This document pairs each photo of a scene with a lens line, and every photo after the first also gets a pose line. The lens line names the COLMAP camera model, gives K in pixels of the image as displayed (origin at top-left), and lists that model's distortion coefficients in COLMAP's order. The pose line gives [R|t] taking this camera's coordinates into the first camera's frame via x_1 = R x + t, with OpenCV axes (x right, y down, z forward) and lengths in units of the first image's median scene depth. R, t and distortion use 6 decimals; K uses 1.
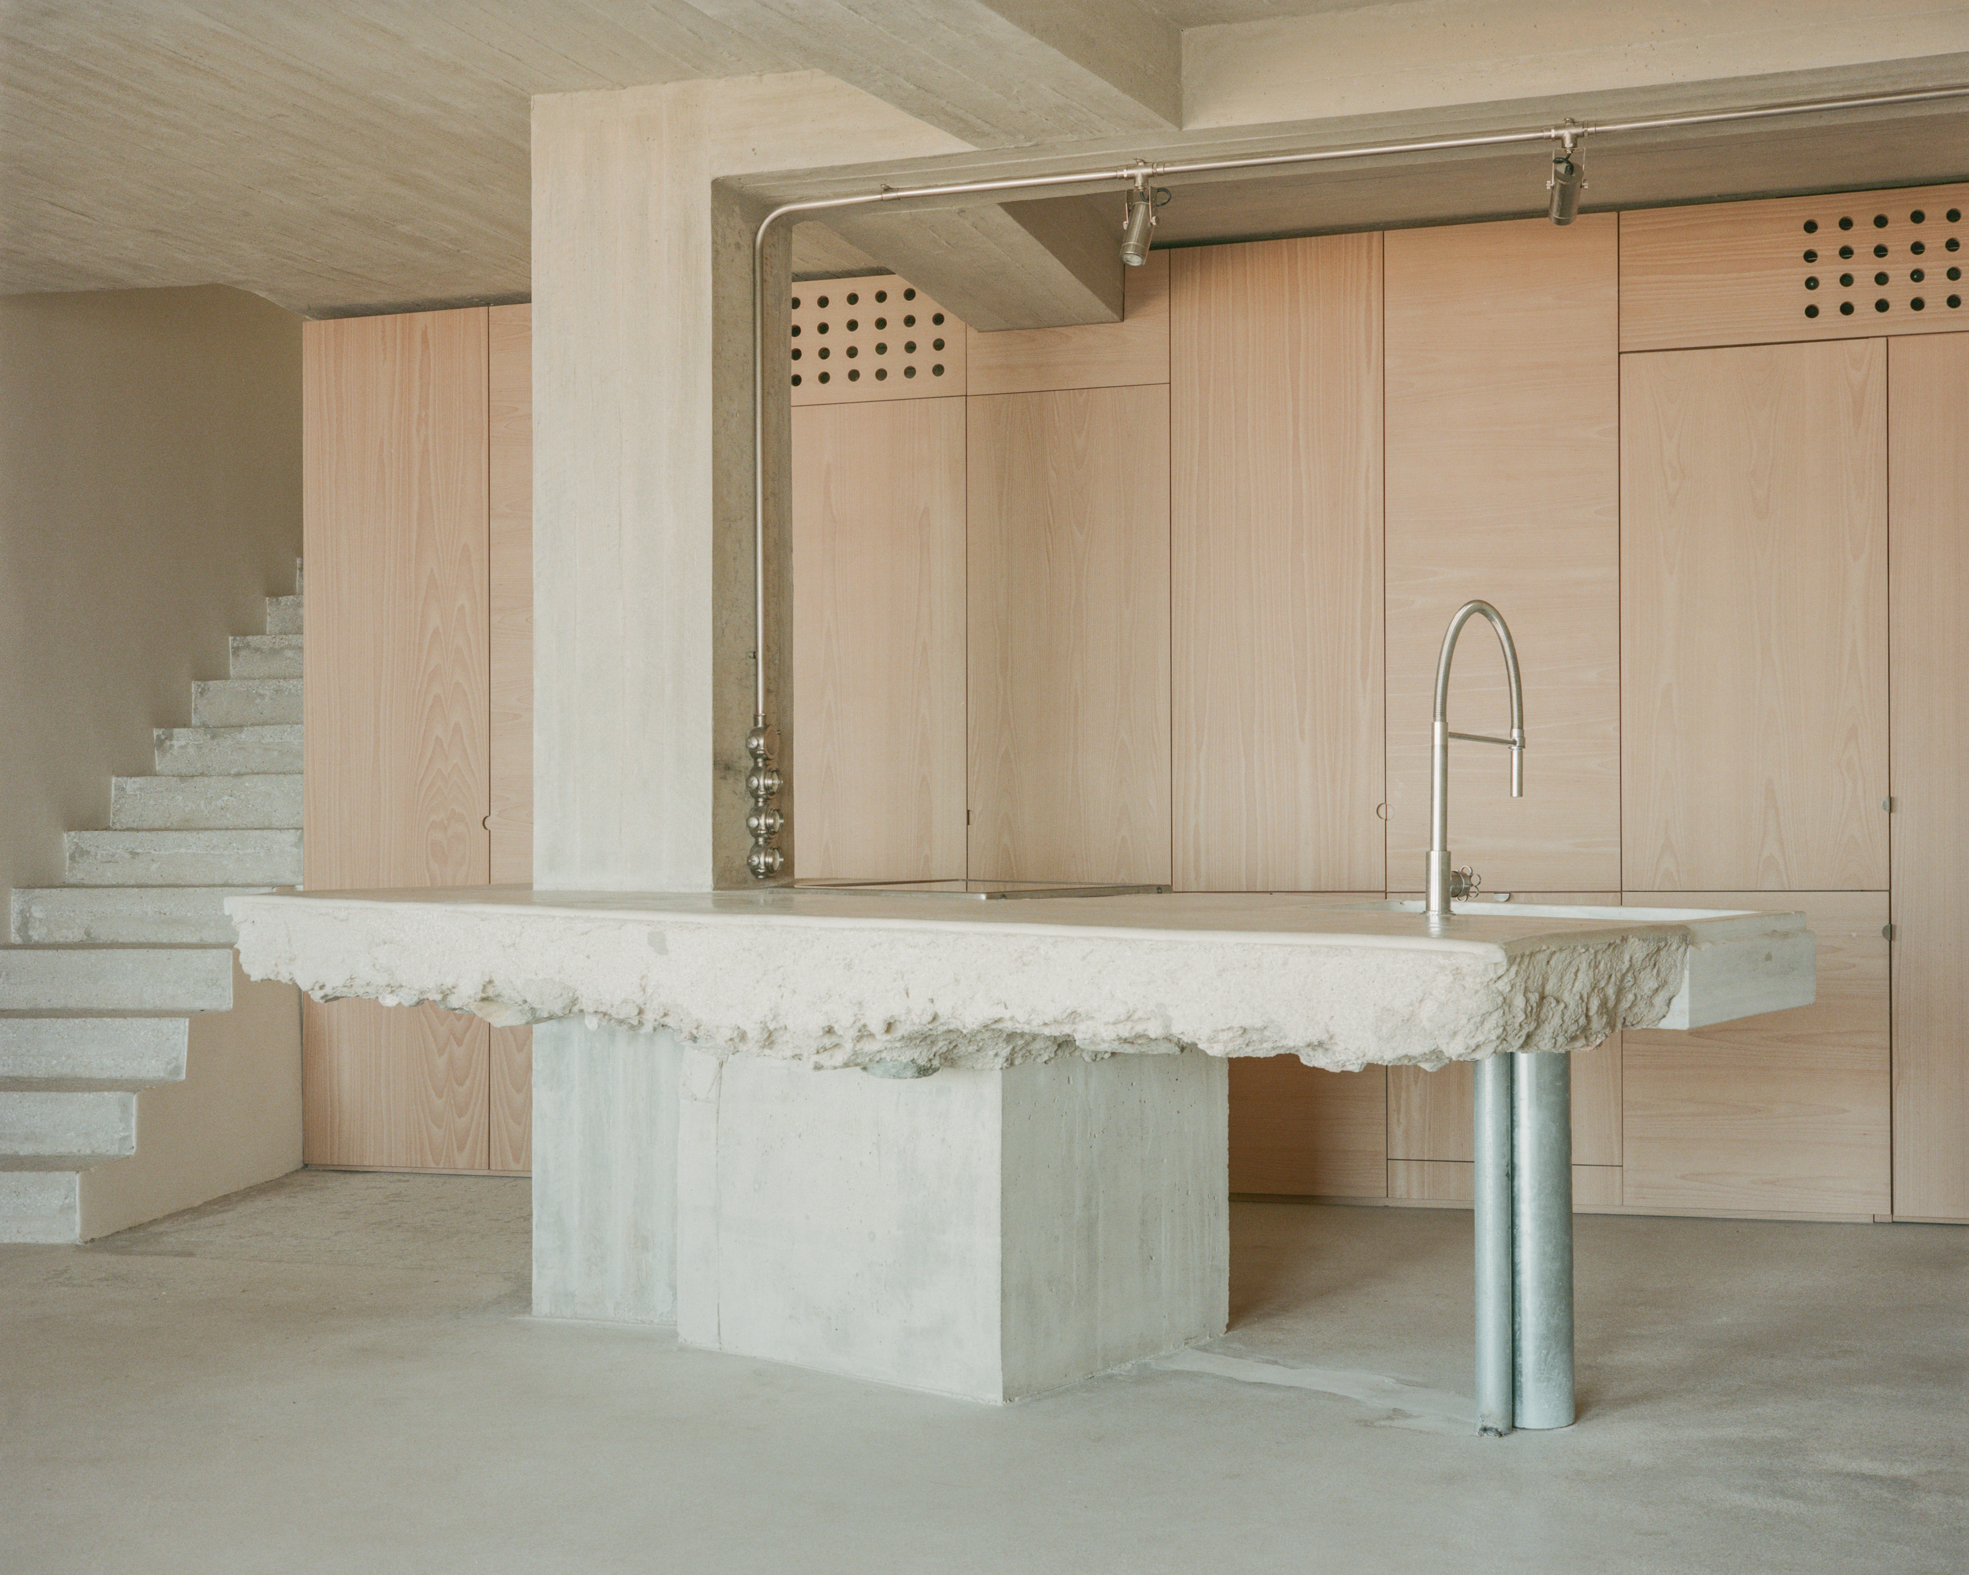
lens RADIAL K [[2411.0, 0, 984.5], [0, 2411.0, 888.9], [0, 0, 1]] dist [-0.019347, 0.056206]
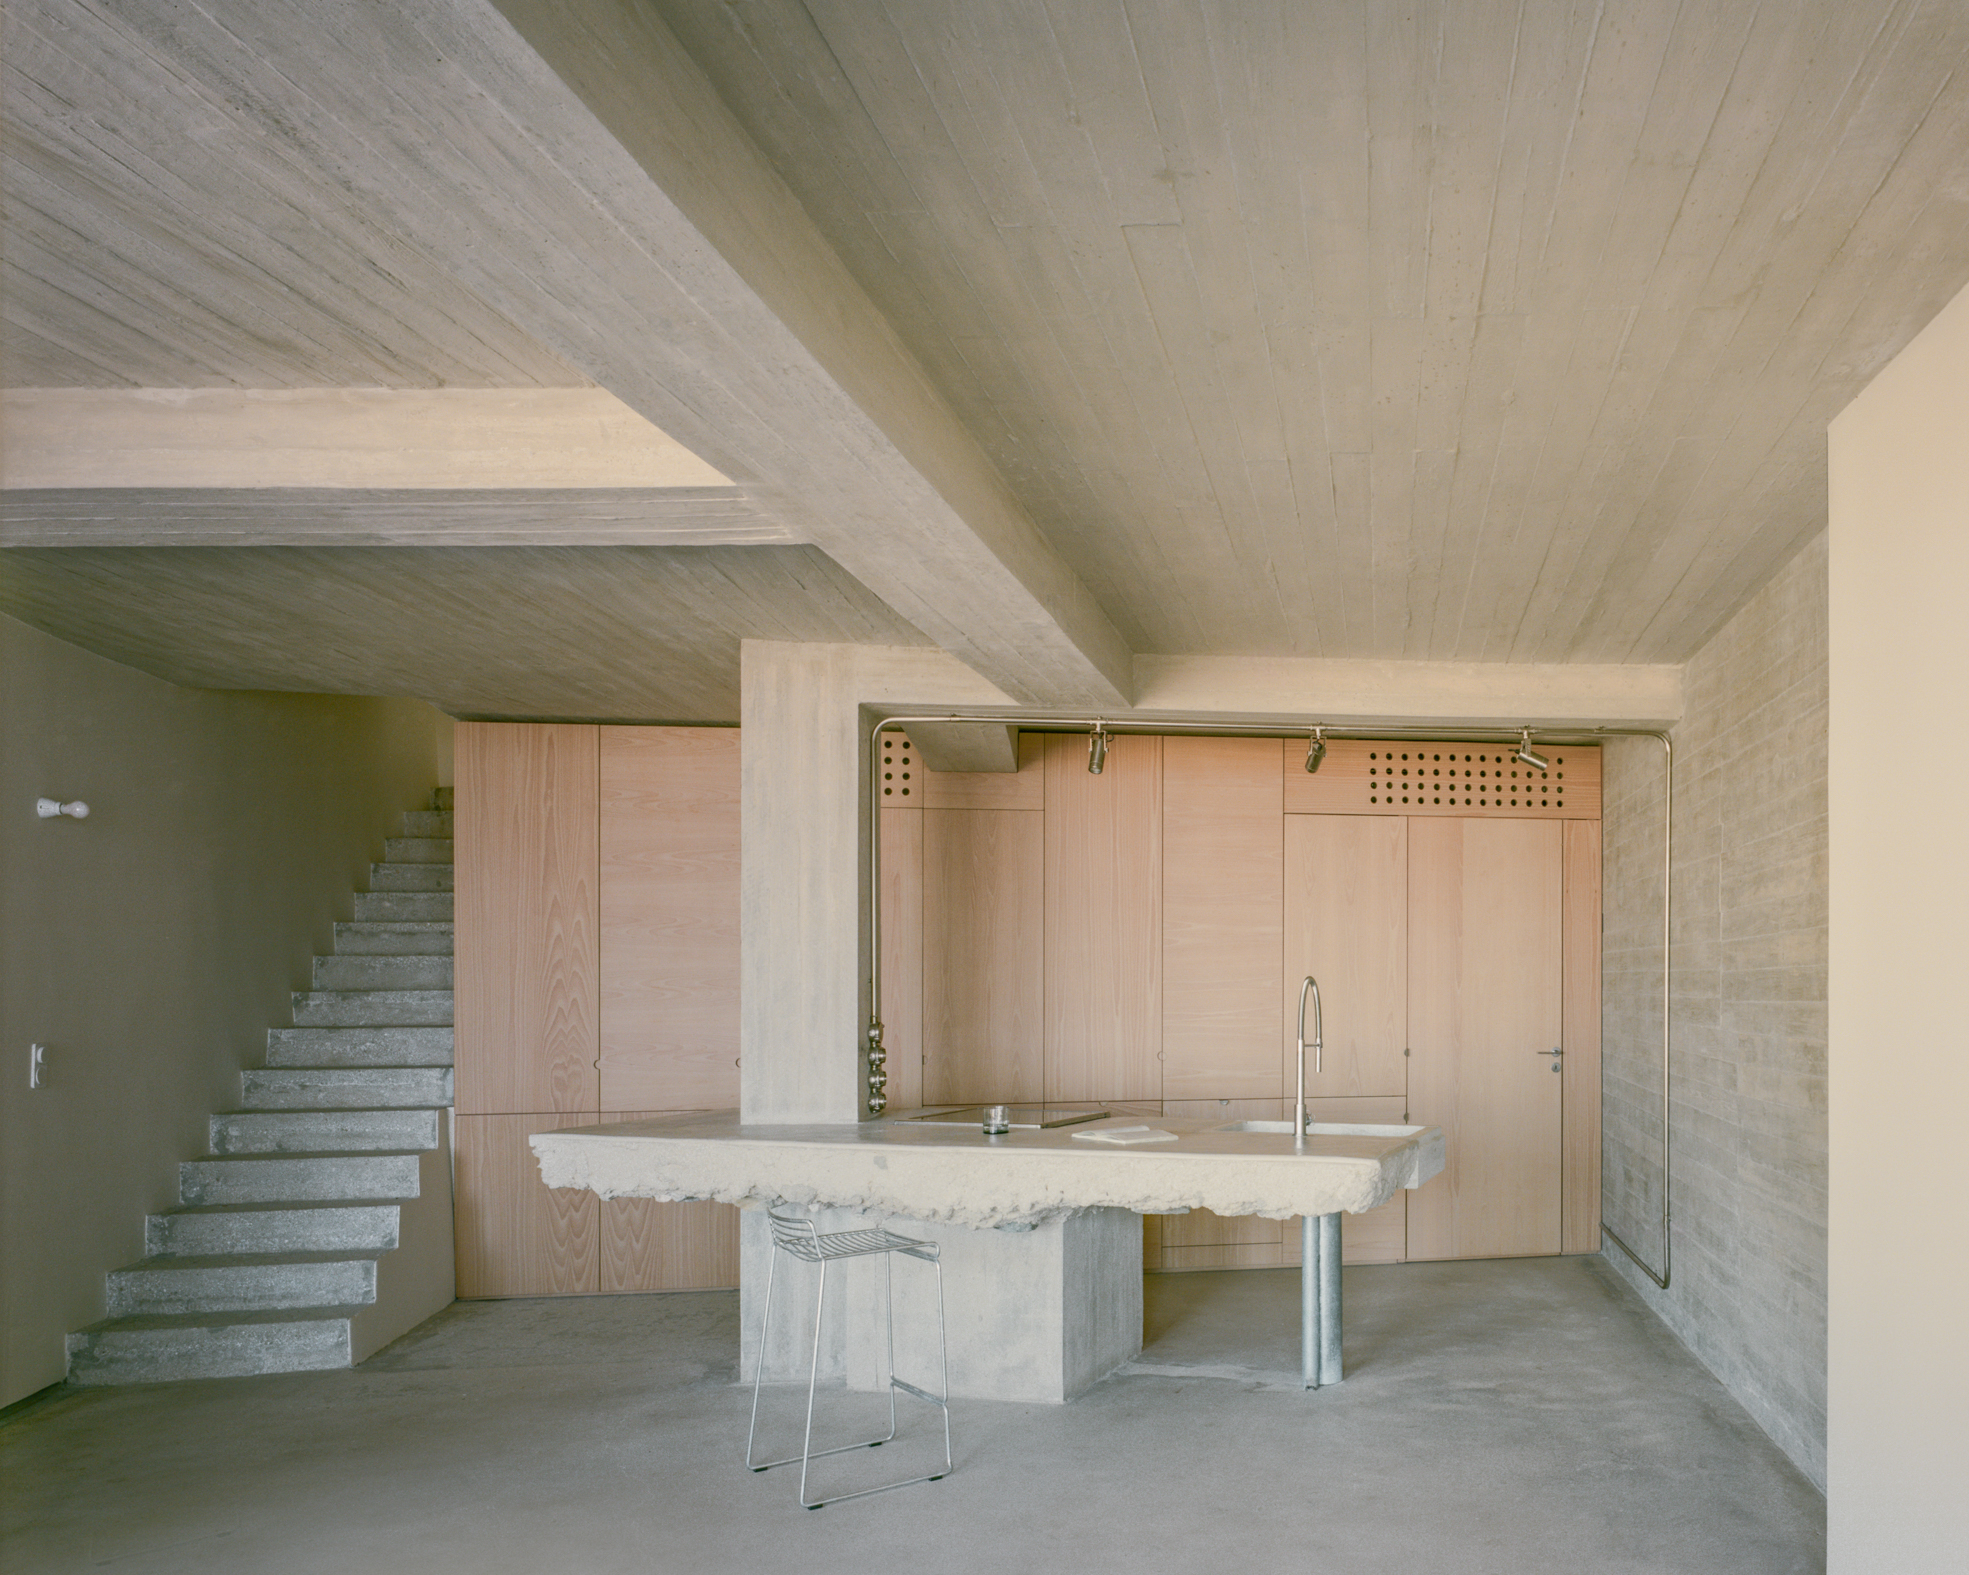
lens RADIAL K [[2411.0, 0, 984.5], [0, 2411.0, 888.9], [0, 0, 1]] dist [-0.019347, 0.056206]
pose [[0.857130, -0.002095, 0.515096, -0.890616], [-0.007444, 0.999837, 0.016454, -0.188423], [-0.515046, -0.017938, 0.856975, -0.490145]]
